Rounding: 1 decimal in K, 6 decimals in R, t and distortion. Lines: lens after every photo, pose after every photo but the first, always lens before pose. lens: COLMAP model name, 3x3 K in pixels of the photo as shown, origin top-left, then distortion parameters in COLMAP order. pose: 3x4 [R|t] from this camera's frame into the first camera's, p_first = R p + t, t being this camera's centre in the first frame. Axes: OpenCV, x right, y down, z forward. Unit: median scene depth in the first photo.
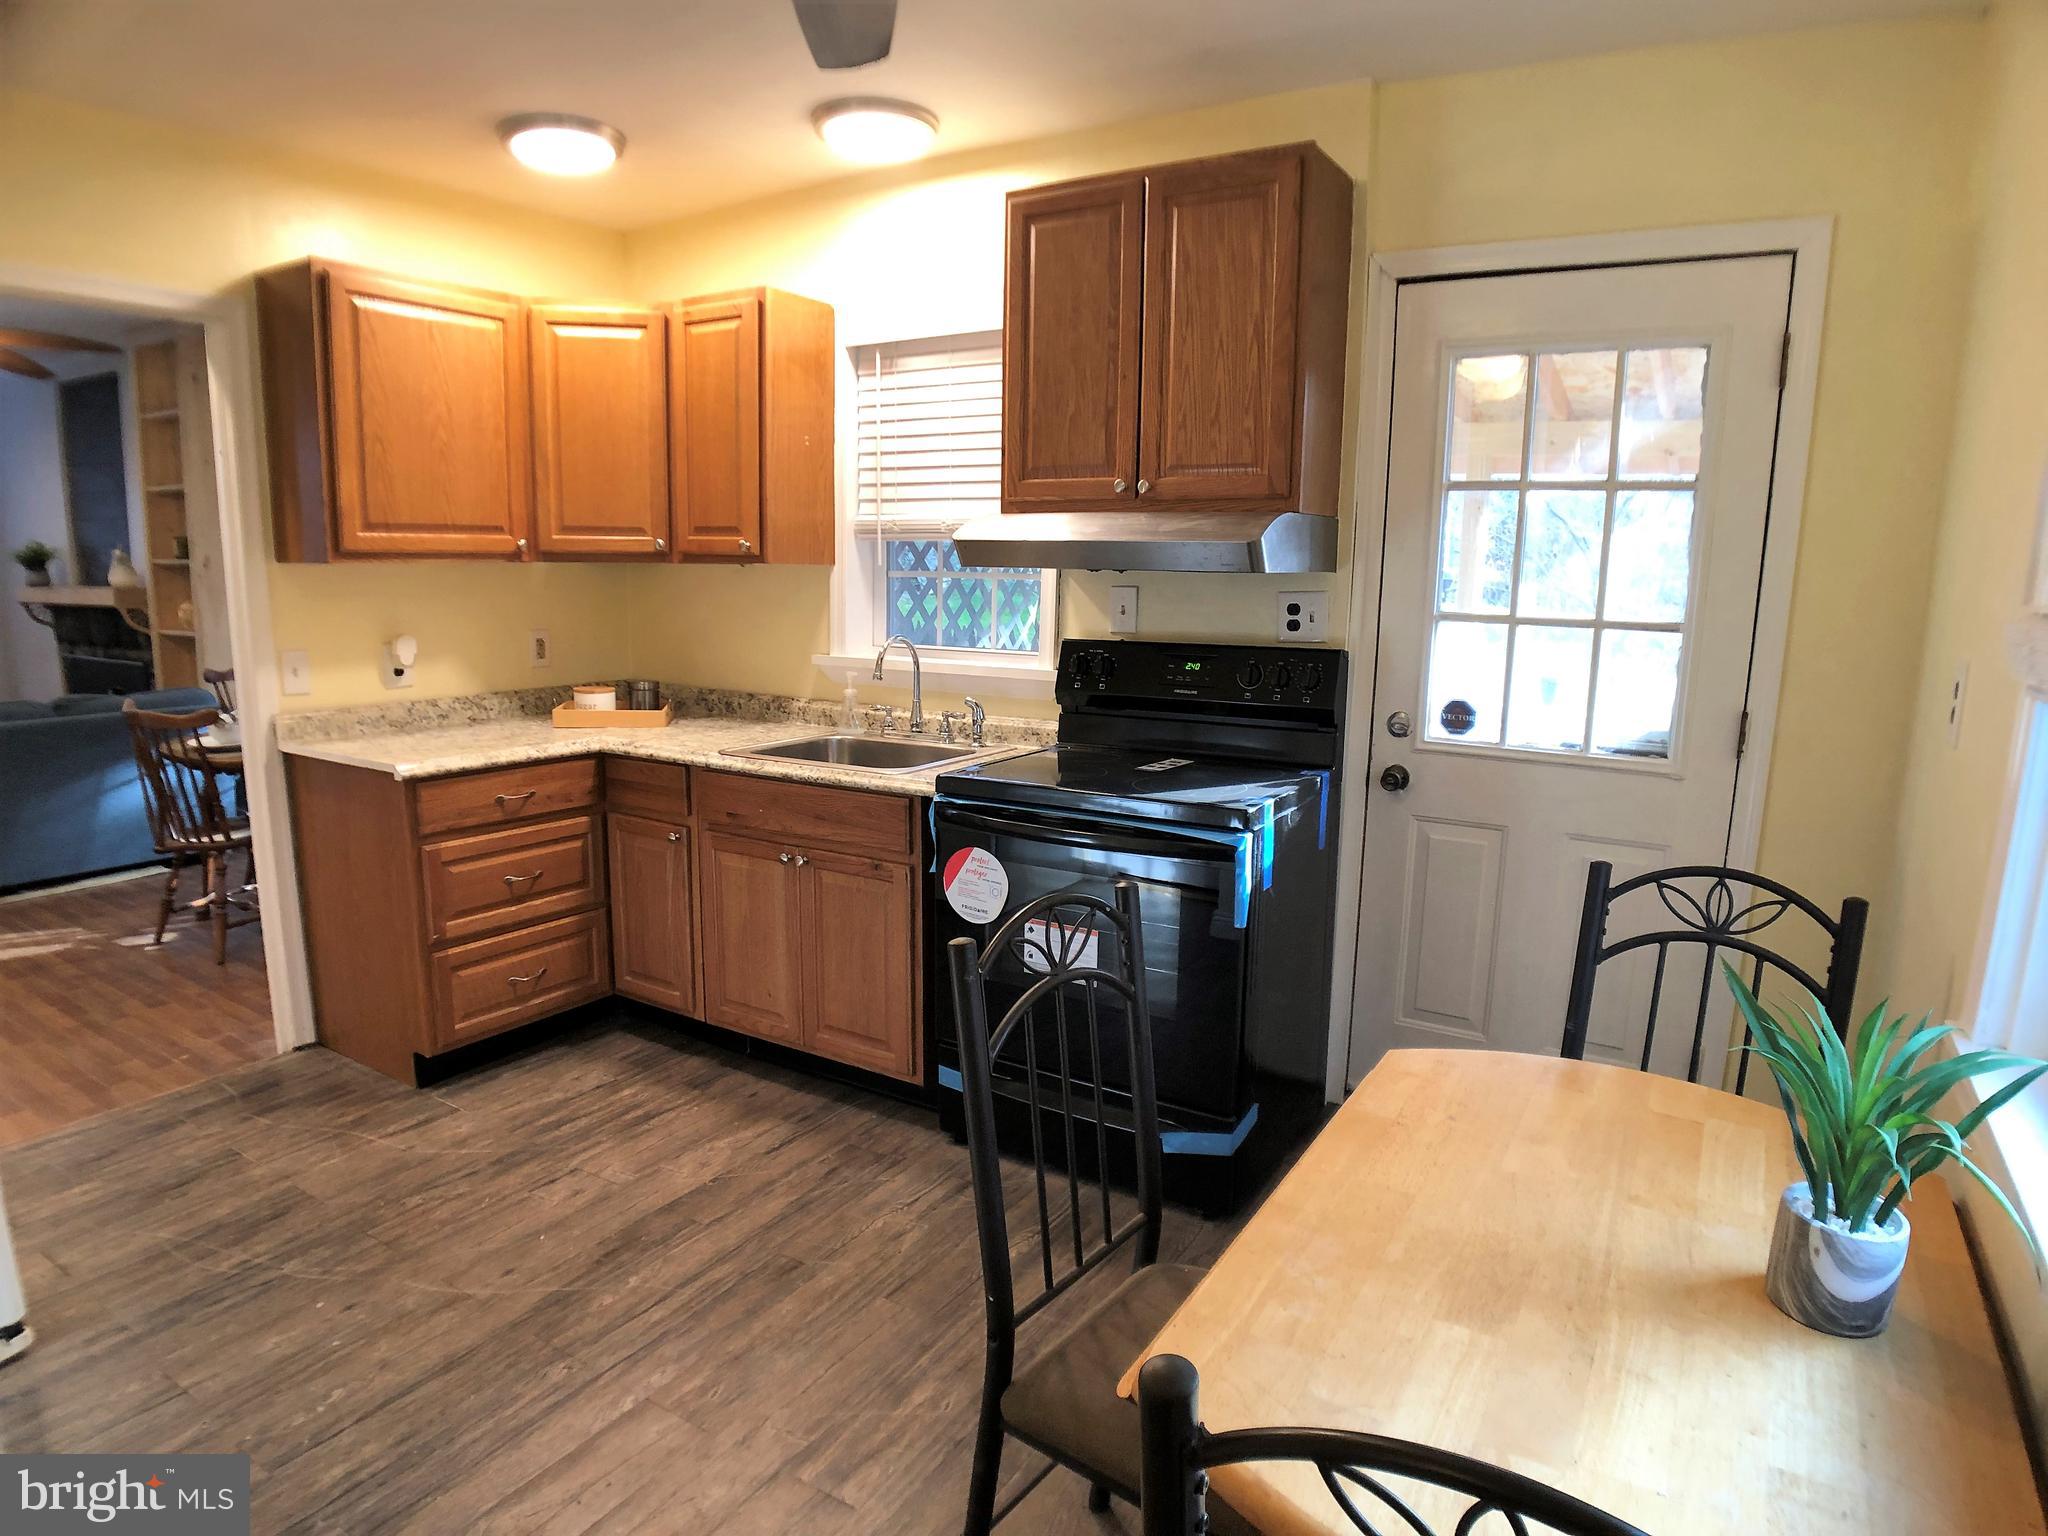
lens RADIAL K [[1199.0, 0, 1023.8], [0, 1199.0, 778.1], [0, 0, 1]] dist [-0.078293, 0.010823]
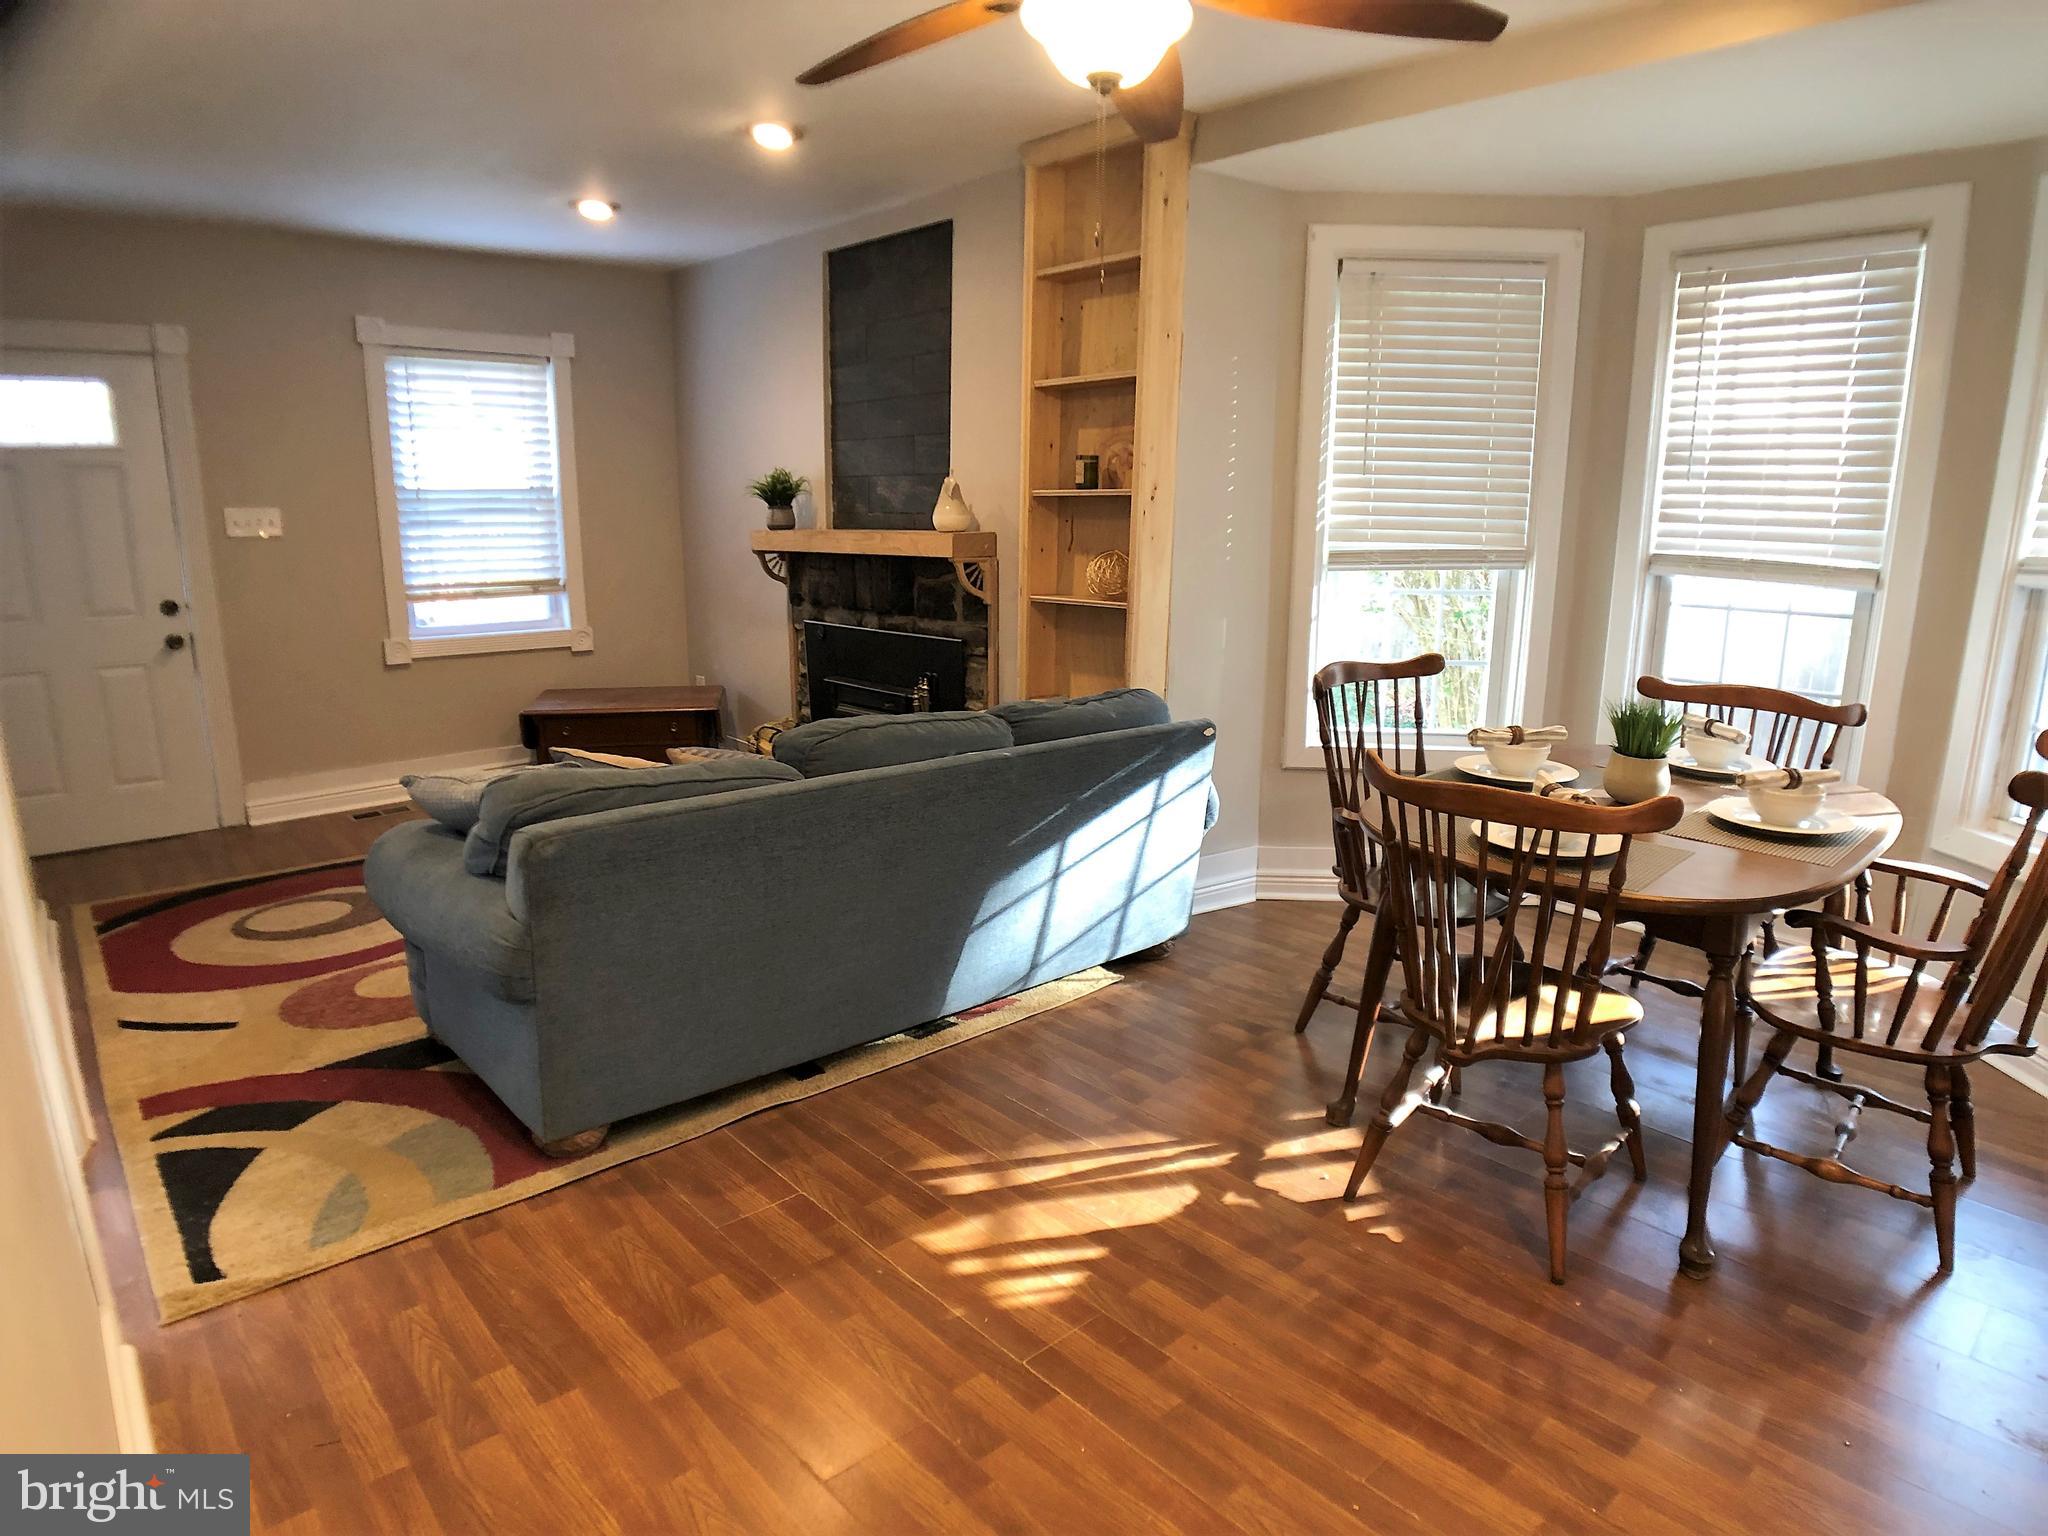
lens RADIAL K [[1171.6, 0, 1045.8], [0, 1171.6, 783.0], [0, 0, 1]] dist [-0.089962, 0.022474]
pose [[0.964085, 0.054562, -0.259927, -0.984185], [-0.043047, 0.997831, 0.049797, -0.091637], [0.262081, -0.036819, 0.964343, 0.577807]]
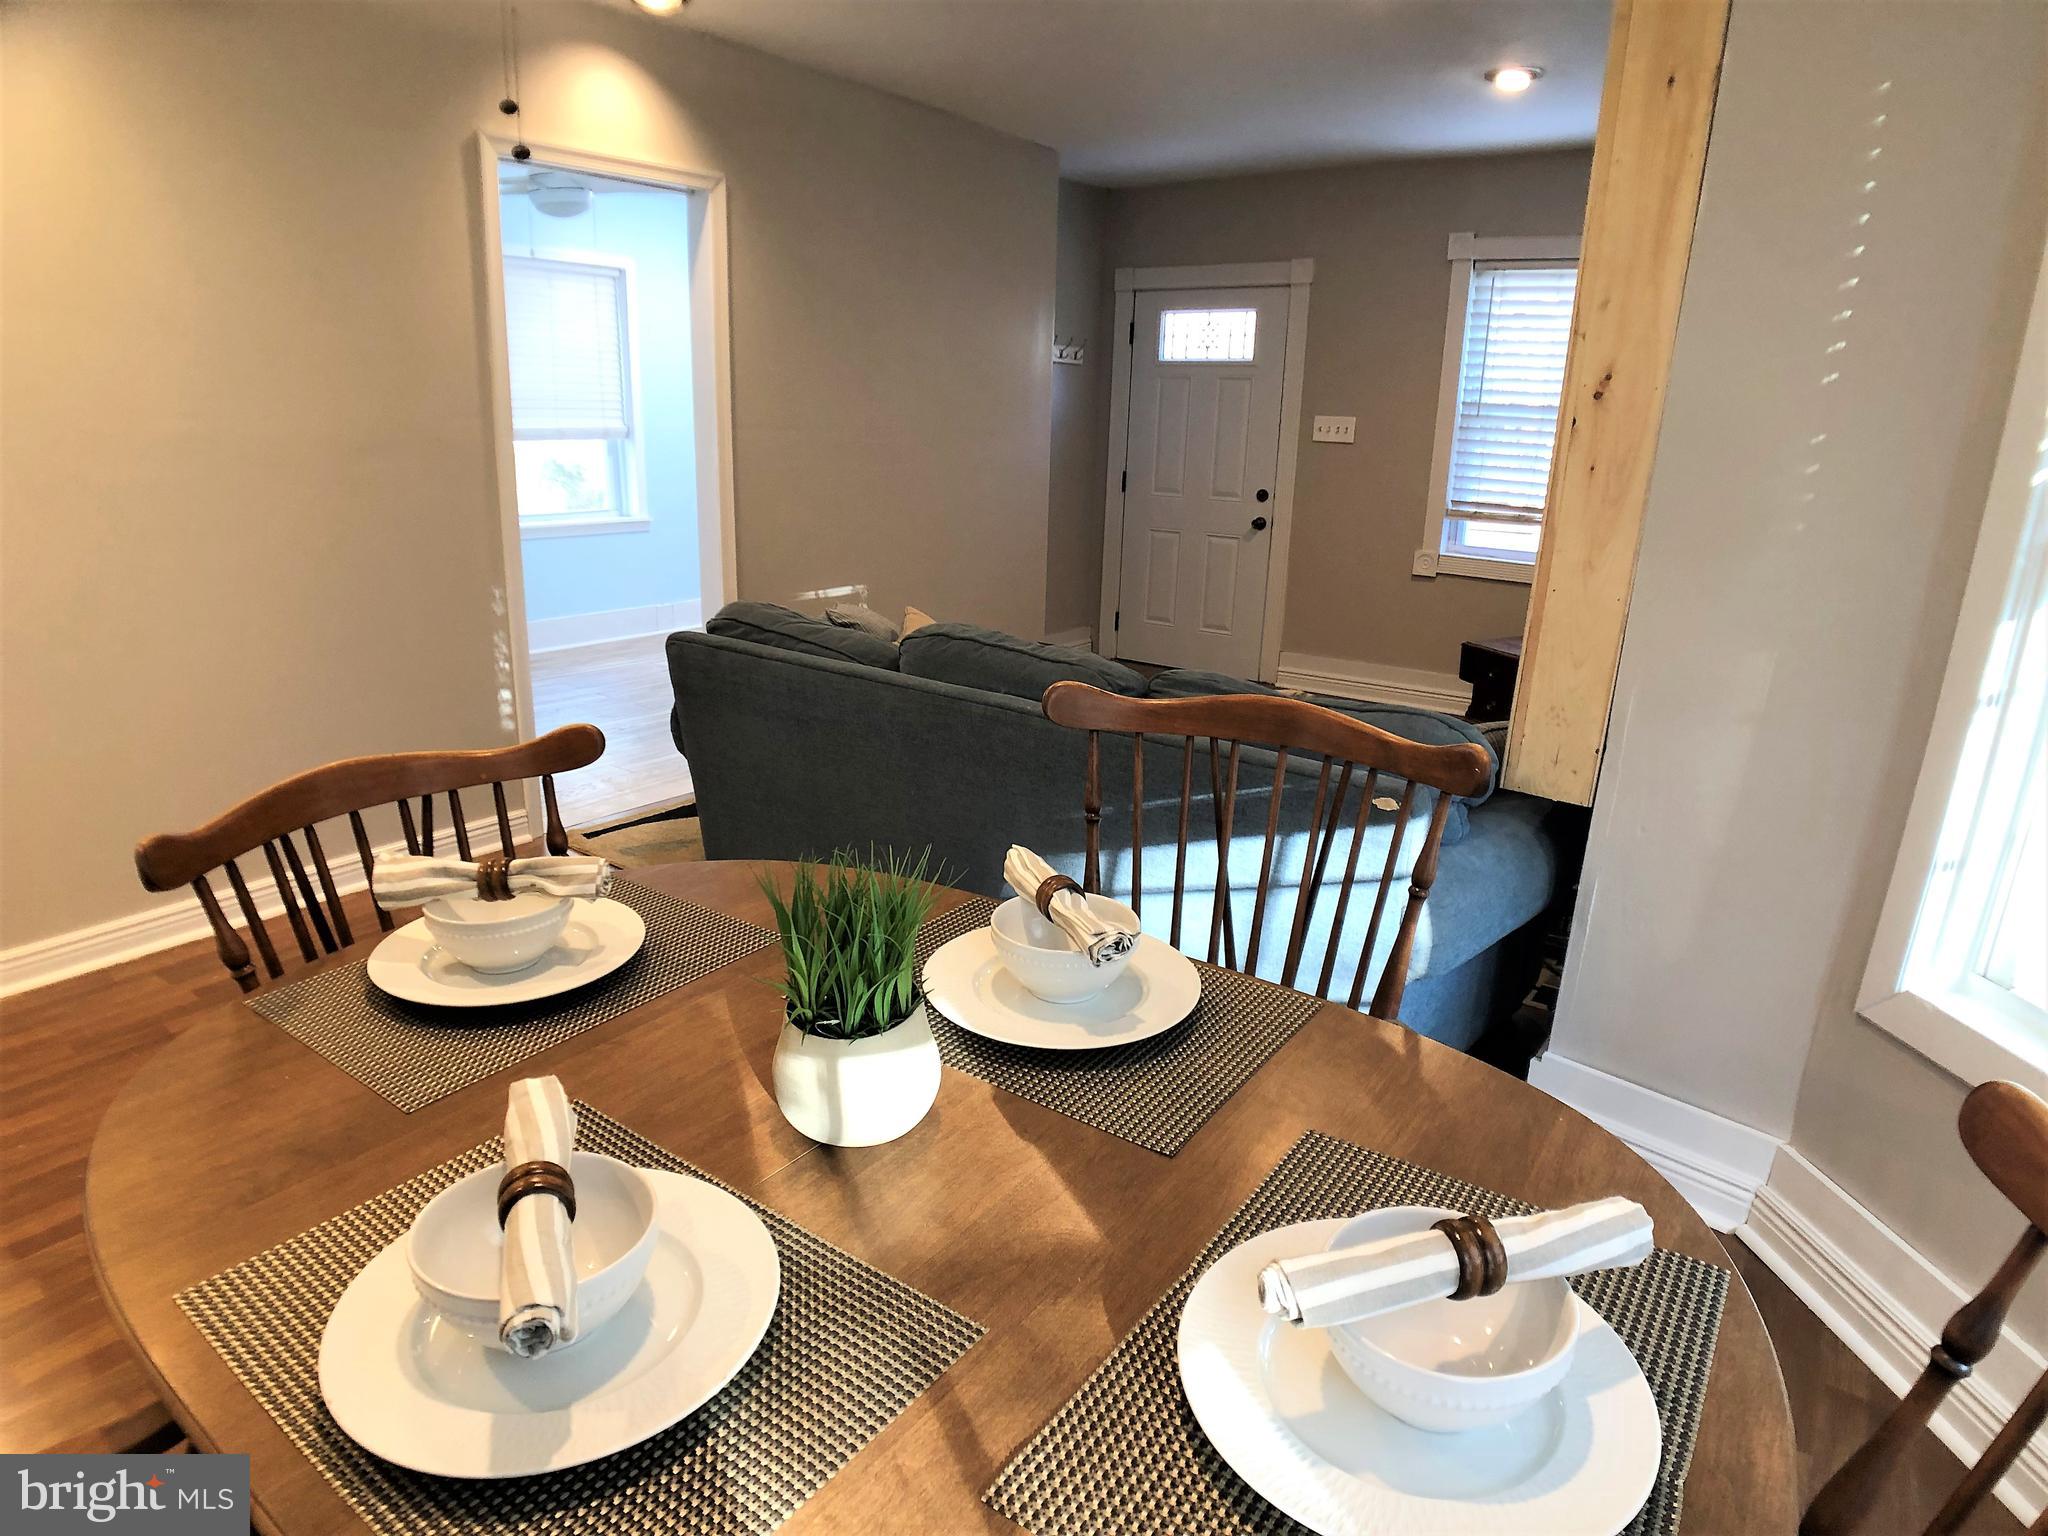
lens RADIAL K [[1167.9, 0, 1027.2], [0, 1167.9, 762.2], [0, 0, 1]] dist [-0.078369, 0.000687]
pose [[-0.075038, 0.267241, -0.960704, -0.595398], [-0.210476, 0.937470, 0.277218, -0.219314], [0.974715, 0.223007, -0.014098, 1.360818]]
